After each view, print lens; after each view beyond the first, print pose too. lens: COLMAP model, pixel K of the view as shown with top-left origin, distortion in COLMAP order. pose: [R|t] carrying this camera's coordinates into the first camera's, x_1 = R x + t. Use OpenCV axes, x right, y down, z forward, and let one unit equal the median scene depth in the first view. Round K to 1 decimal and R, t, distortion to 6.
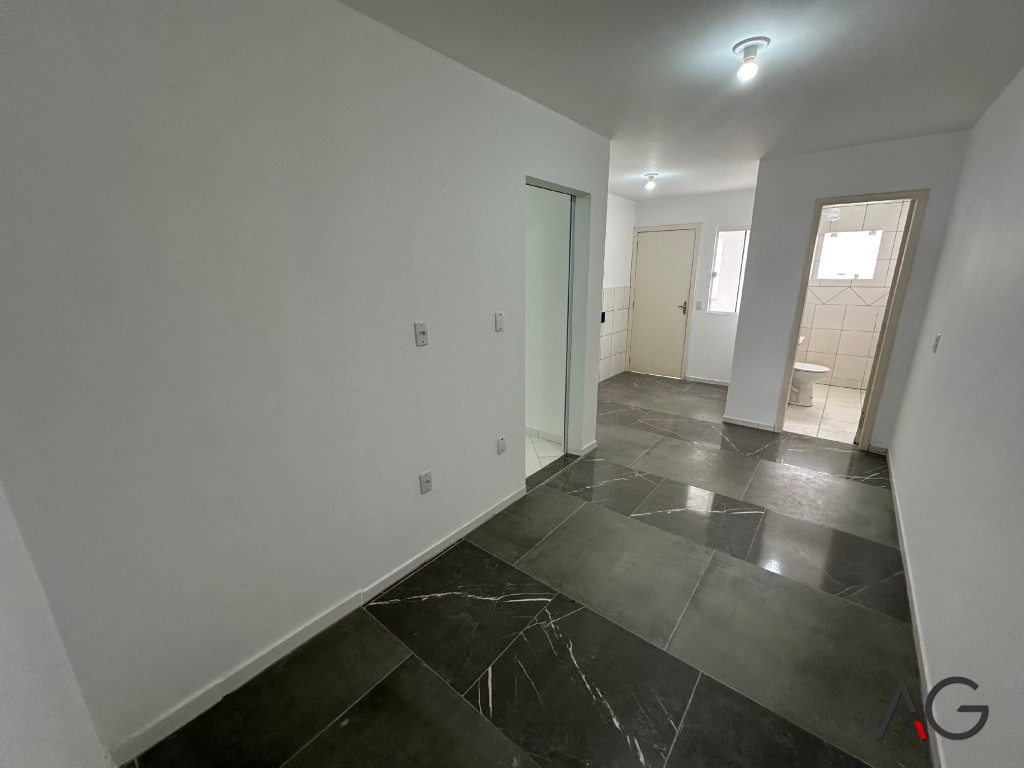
lens RADIAL K [[411.1, 0, 514.9], [0, 411.1, 384.7], [0, 0, 1]] dist [-0.002410, -0.000009]
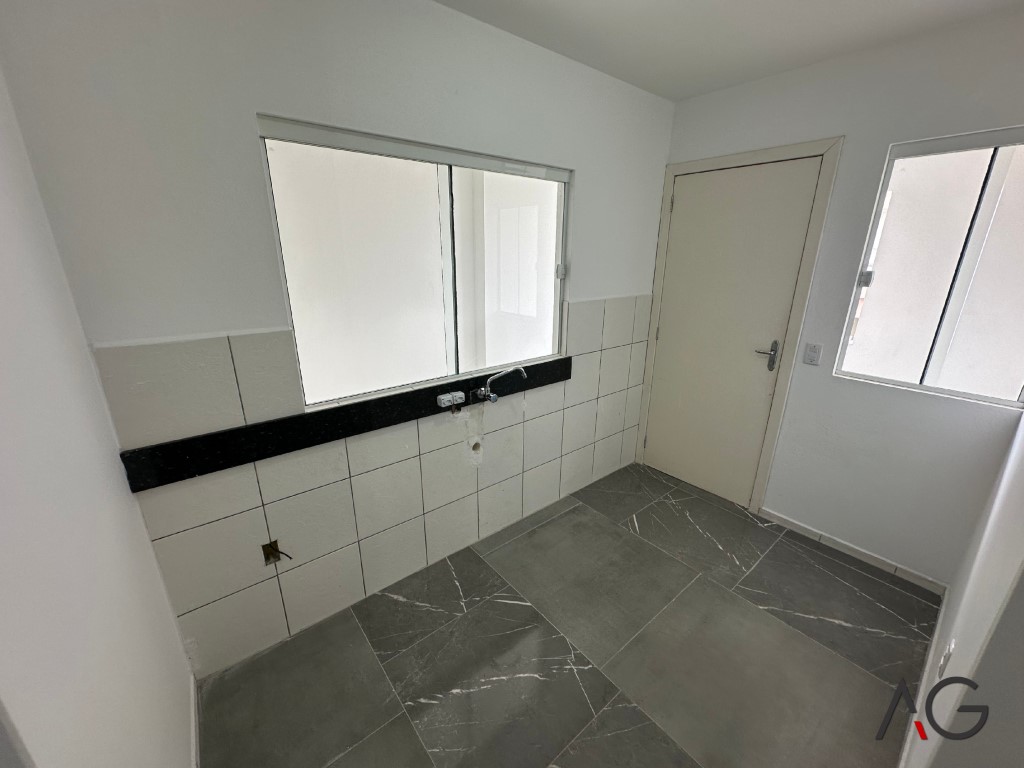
lens RADIAL K [[411.1, 0, 507.3], [0, 411.1, 382.0], [0, 0, 1]] dist [-0.002410, -0.000009]
pose [[0.976065, 0.070014, -0.205902, 0.243734], [-0.059912, 0.996693, 0.054900, -0.170728], [0.209065, -0.041250, 0.977031, 0.548183]]
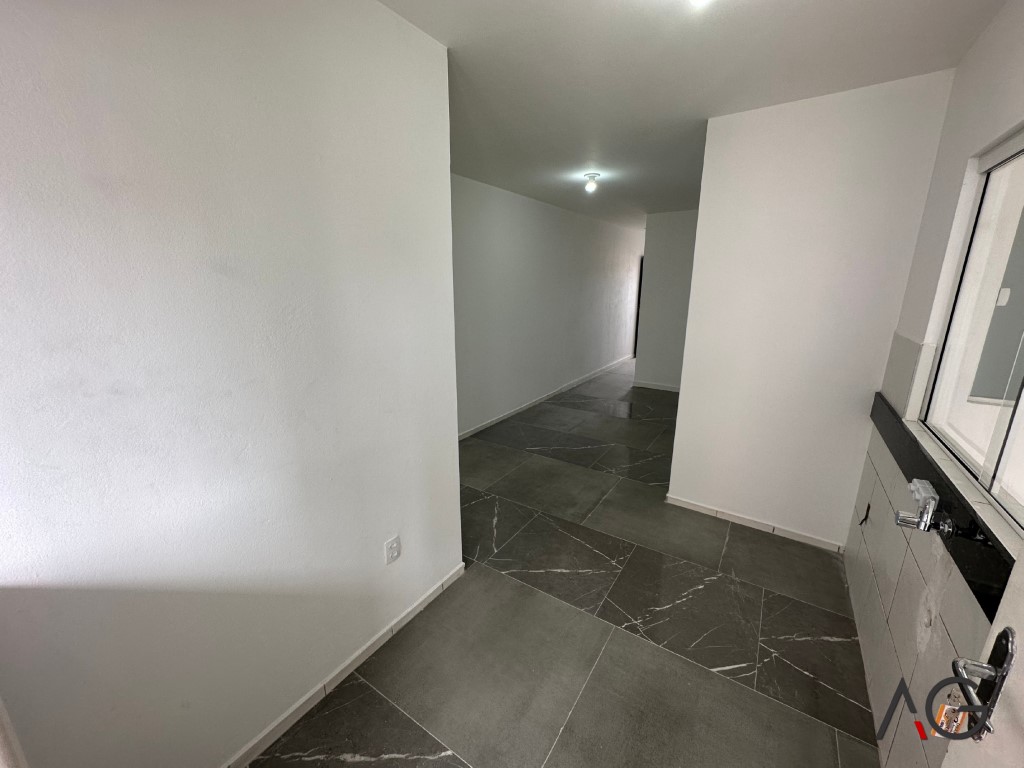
lens RADIAL K [[411.1, 0, 509.5], [0, 411.1, 383.0], [0, 0, 1]] dist [-0.002410, -0.000009]
pose [[-0.996329, 0.022764, -0.082526, 0.374621], [-0.021037, 0.869333, 0.493780, -0.297709], [0.082983, 0.493703, -0.865662, 1.032540]]
